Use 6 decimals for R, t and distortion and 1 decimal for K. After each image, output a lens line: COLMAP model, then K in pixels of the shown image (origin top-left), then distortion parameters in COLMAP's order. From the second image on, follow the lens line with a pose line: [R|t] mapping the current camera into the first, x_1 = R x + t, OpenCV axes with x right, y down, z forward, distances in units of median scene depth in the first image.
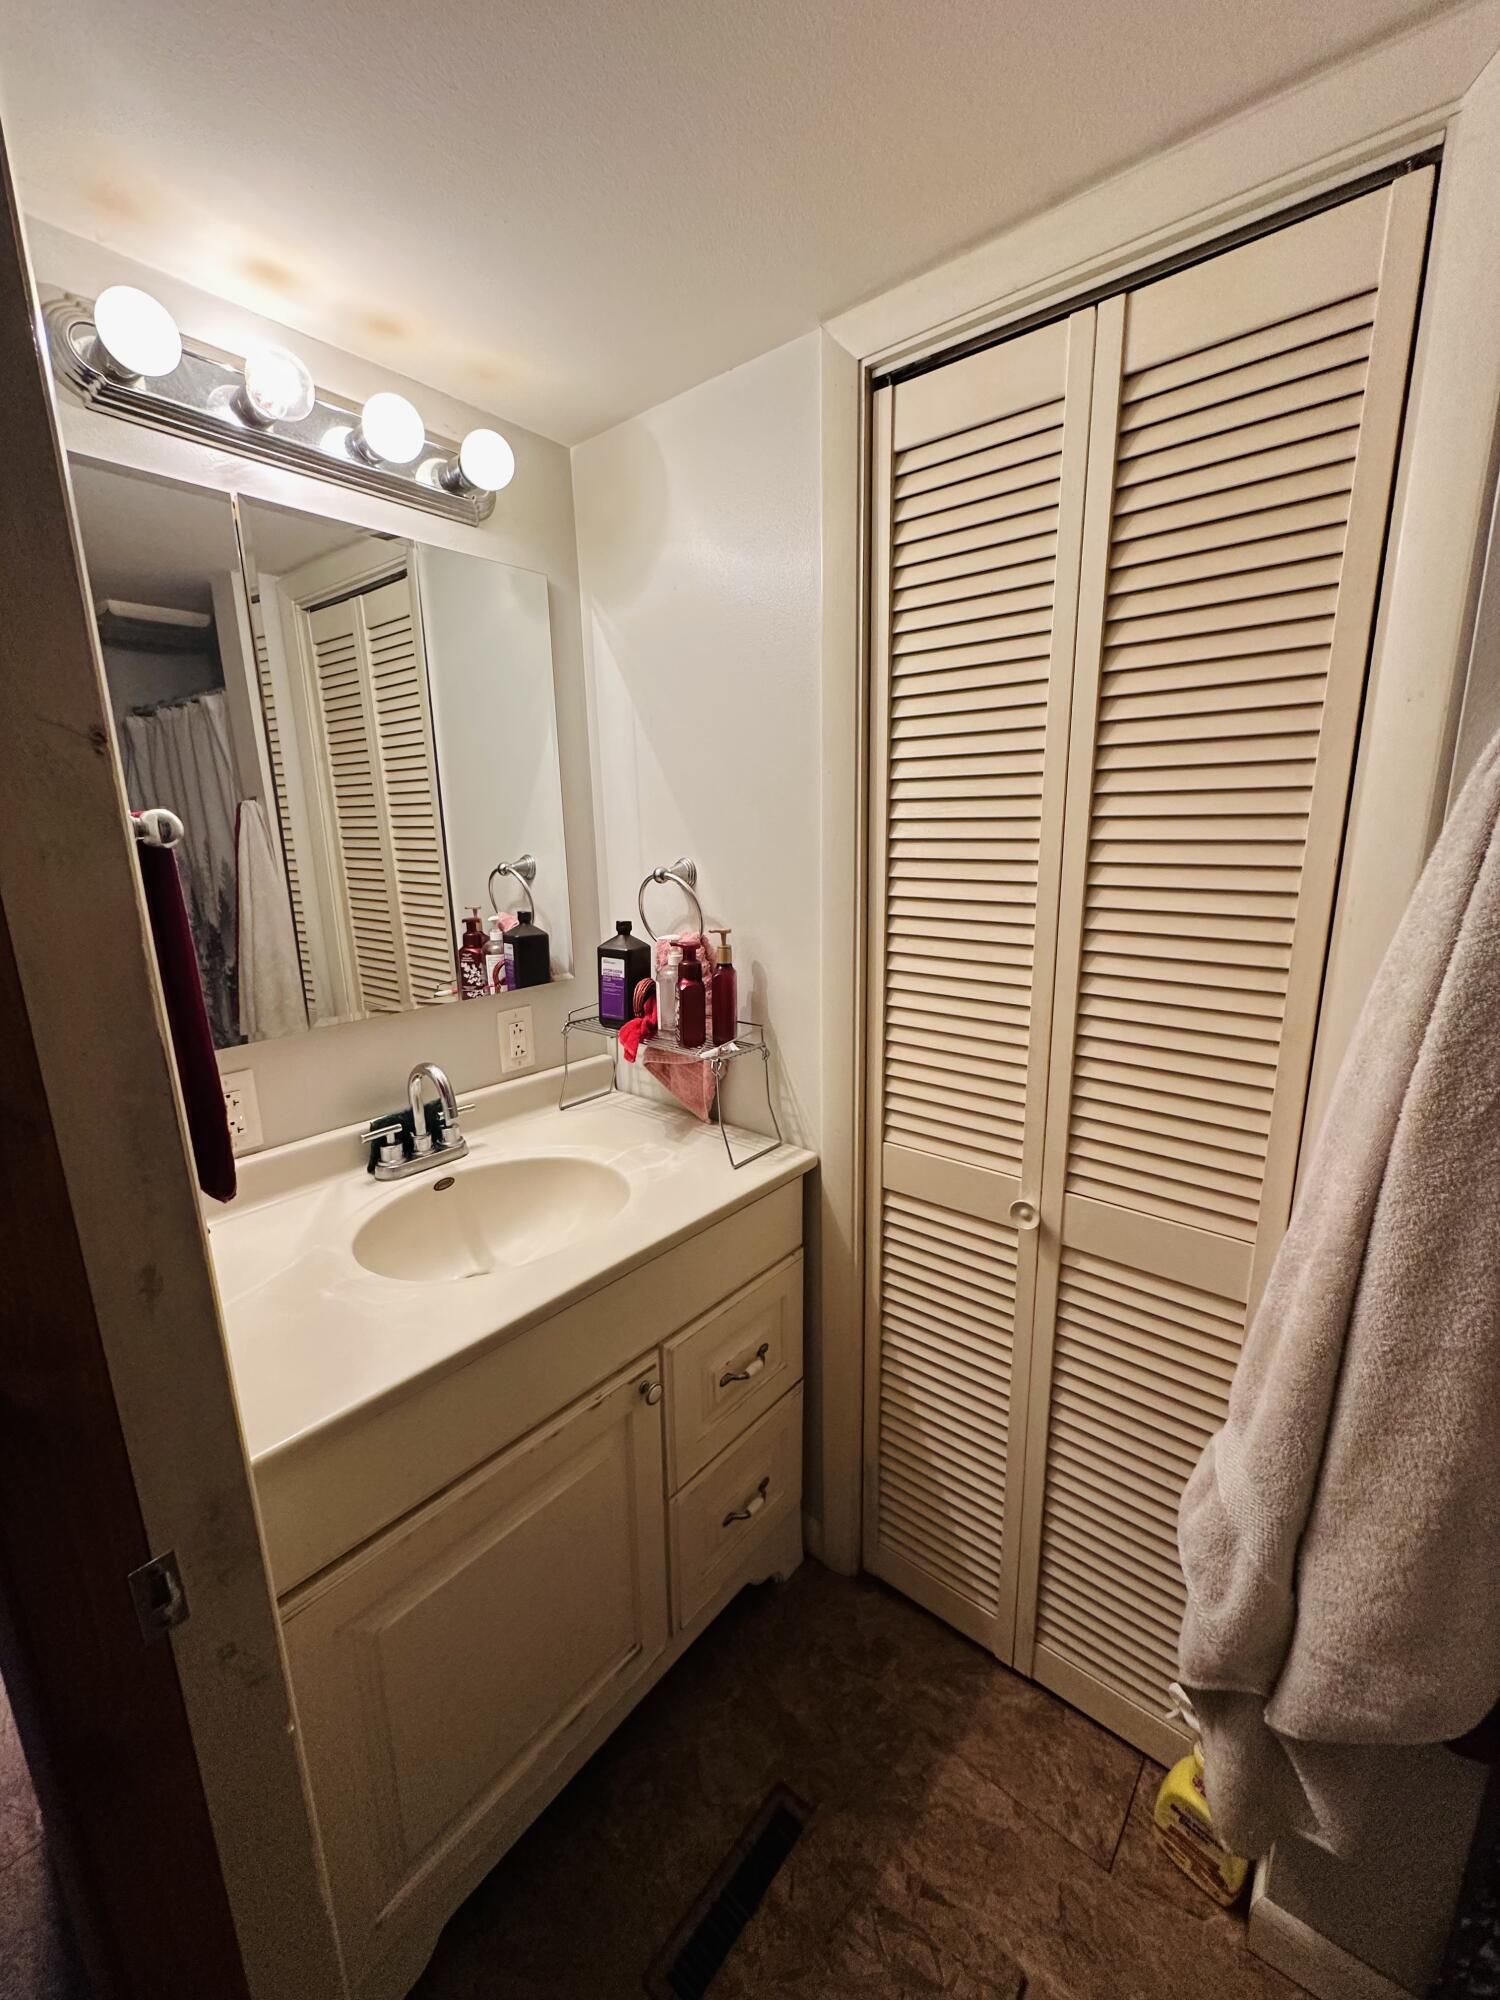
lens RADIAL K [[809.5, 0, 748.6], [0, 809.5, 1006.3], [0, 0, 1]] dist [0.012498, 0.000252]
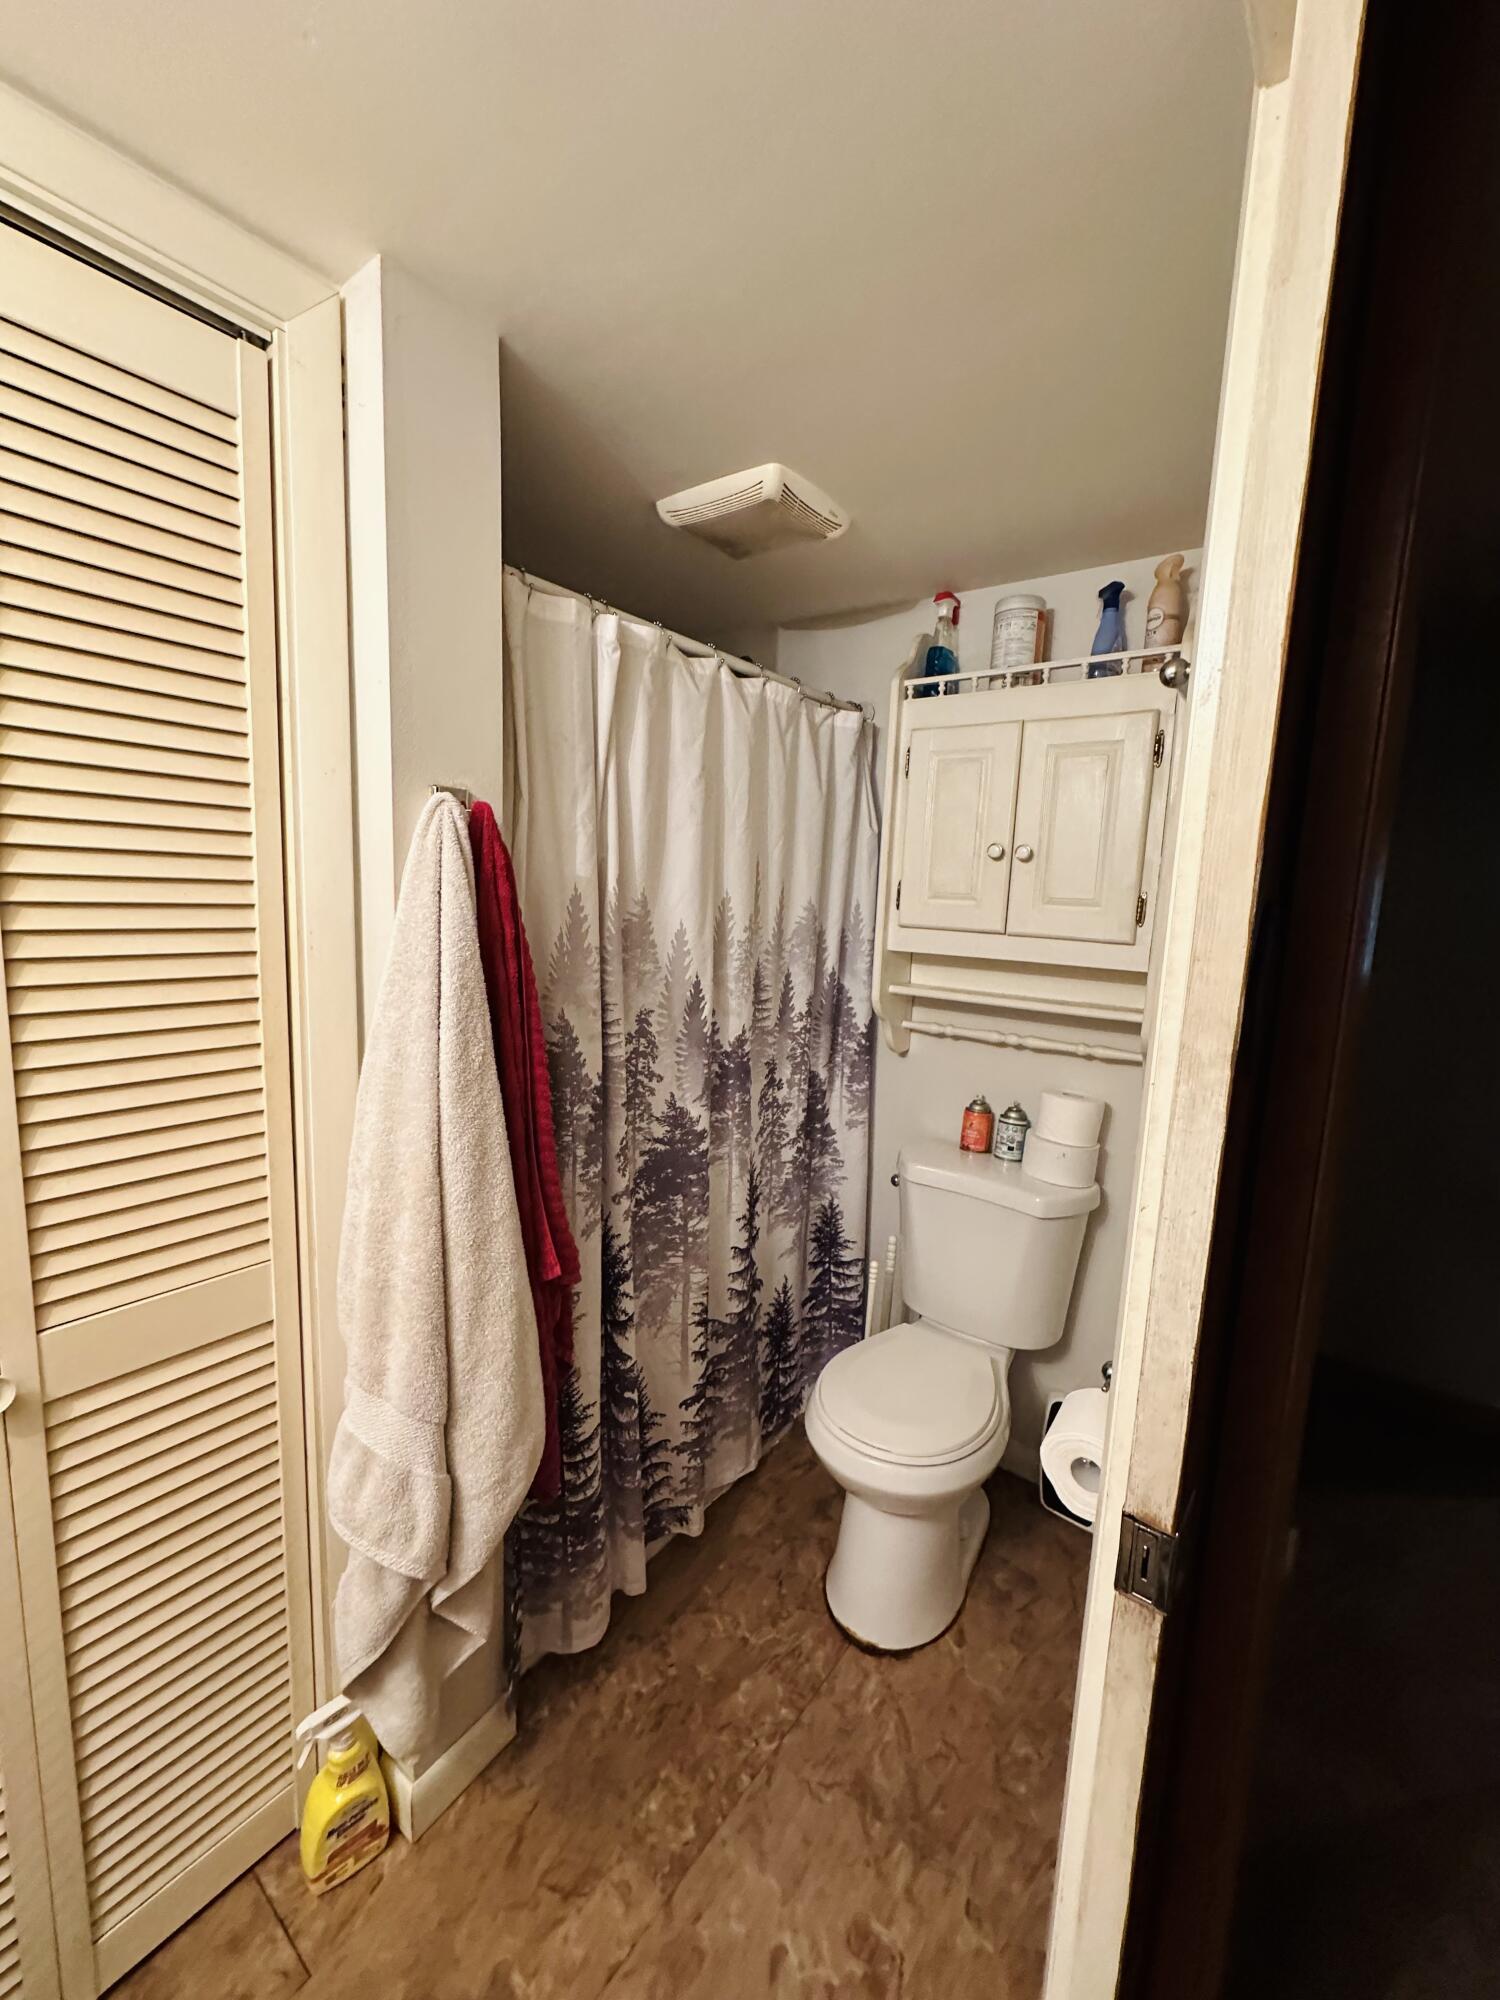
lens RADIAL K [[809.5, 0, 746.2], [0, 809.5, 991.9], [0, 0, 1]] dist [0.012498, 0.000252]
pose [[-0.029535, -0.123202, 0.991942, -0.451863], [0.189835, 0.973622, 0.126579, -0.067910], [-0.981372, 0.192044, -0.005368, 0.384537]]
